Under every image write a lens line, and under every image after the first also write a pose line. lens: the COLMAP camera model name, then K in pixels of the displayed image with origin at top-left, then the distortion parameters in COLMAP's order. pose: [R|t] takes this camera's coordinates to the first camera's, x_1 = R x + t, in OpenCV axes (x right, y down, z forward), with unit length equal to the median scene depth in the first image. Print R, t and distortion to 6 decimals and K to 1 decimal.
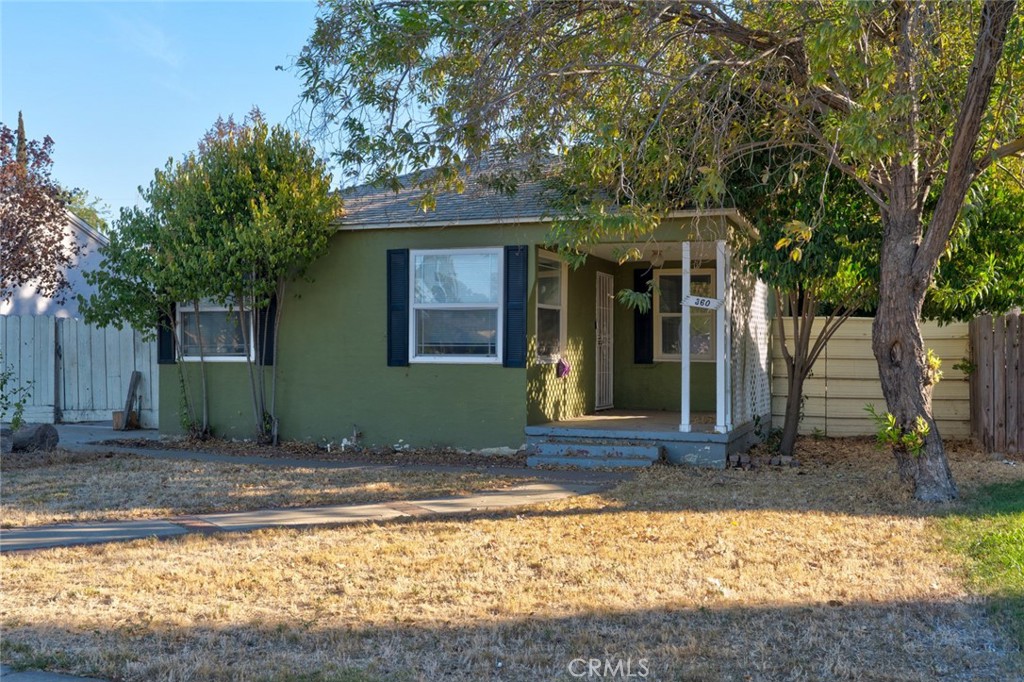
lens RADIAL K [[1065.3, 0, 512.0], [0, 1065.3, 341.0], [0, 0, 1]] dist [0.008347, 0.003413]
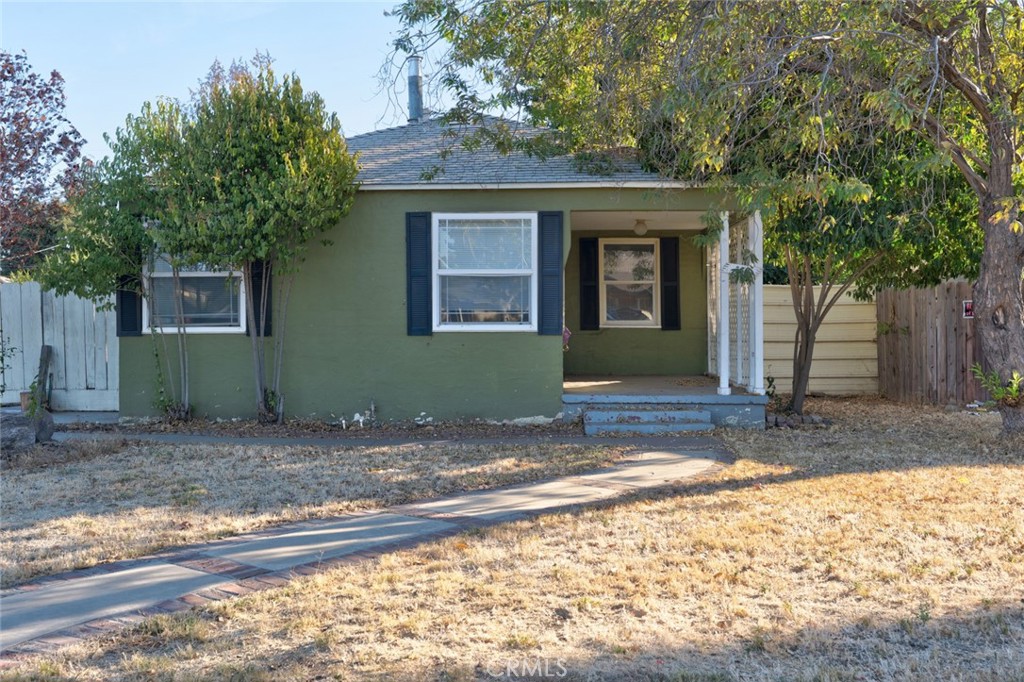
lens RADIAL K [[1023.0, 0, 511.3], [0, 1023.0, 309.5], [0, 0, 1]] dist [0.009325, 0.003033]
pose [[0.951779, -0.005439, 0.306735, -0.309059], [0.005378, 0.999985, 0.001044, 0.000076], [-0.306736, 0.000656, 0.951794, 0.106655]]
